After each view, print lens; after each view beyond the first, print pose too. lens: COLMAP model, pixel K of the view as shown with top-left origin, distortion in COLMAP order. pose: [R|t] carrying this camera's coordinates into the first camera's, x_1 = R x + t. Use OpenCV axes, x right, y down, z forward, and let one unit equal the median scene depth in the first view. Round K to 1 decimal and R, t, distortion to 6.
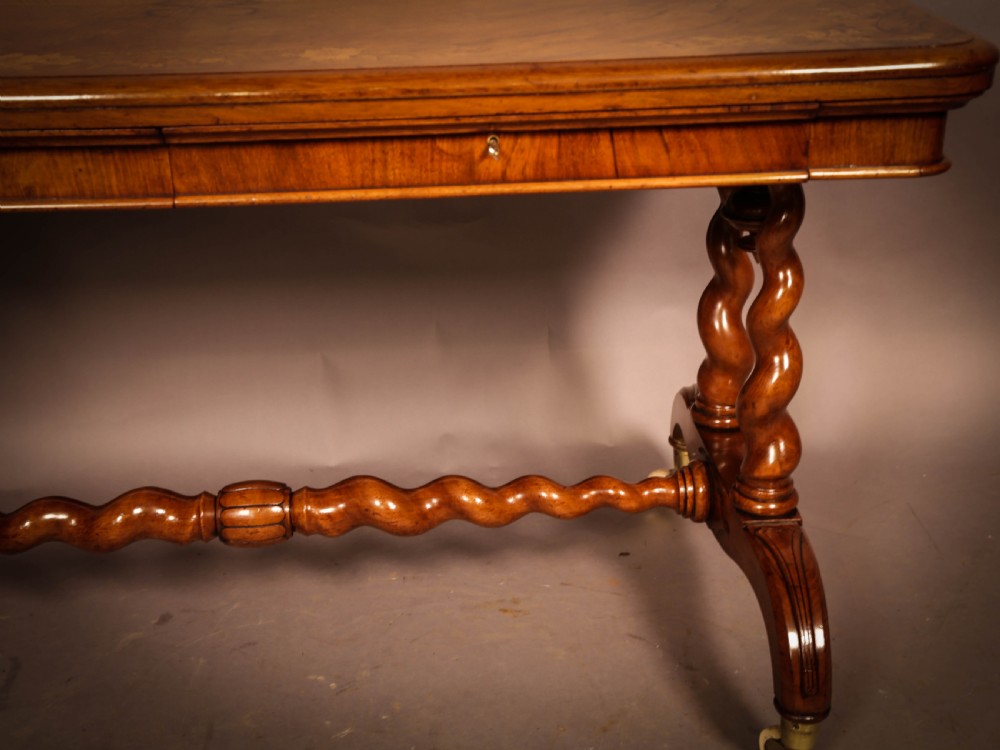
lens RADIAL K [[1444.6, 0, 495.6], [0, 1444.6, 387.2], [0, 0, 1]] dist [0.104329, 0.000000]
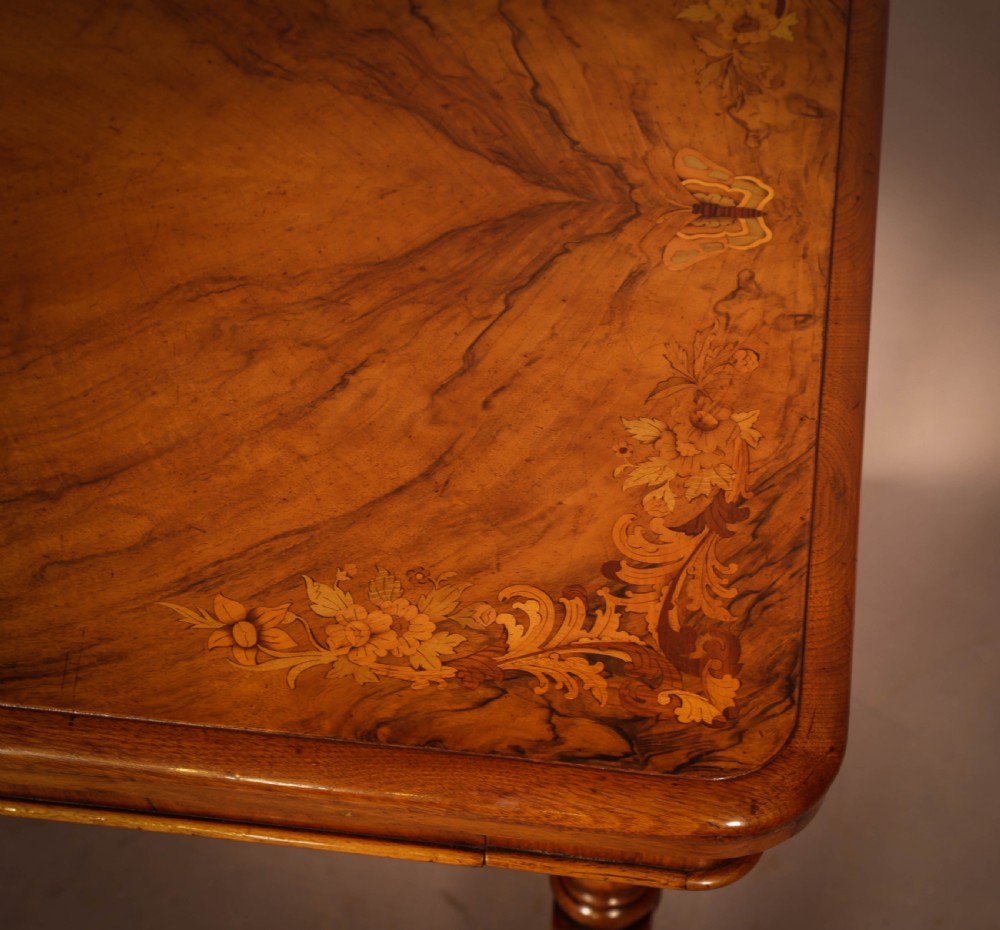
lens RADIAL K [[2325.4, 0, 410.3], [0, 2325.4, 515.6], [0, 0, 1]] dist [0.132879, 0.000000]
pose [[0.975201, 0.157291, -0.155700, 0.225812], [-0.059195, 0.863243, 0.501305, -0.523007], [0.213258, -0.479656, 0.851147, 0.214977]]
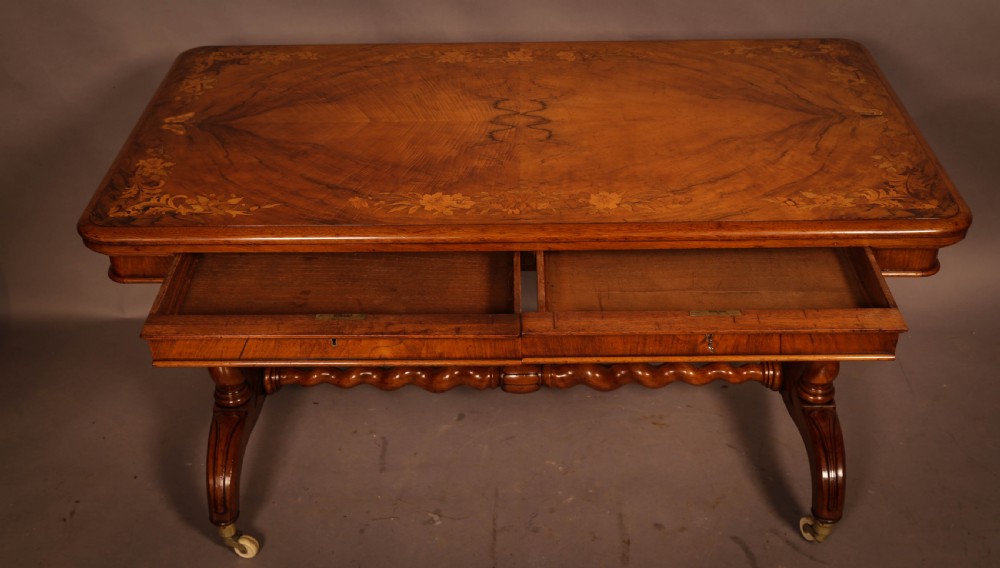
lens RADIAL K [[1099.2, 0, 497.8], [0, 1099.2, 296.6], [0, 0, 1]] dist [0.007236, 0.000000]
pose [[0.996644, 0.045922, -0.067759, -0.109307], [-0.030715, 0.977122, 0.210448, -0.293123], [0.075873, -0.207661, 0.975254, -0.296580]]
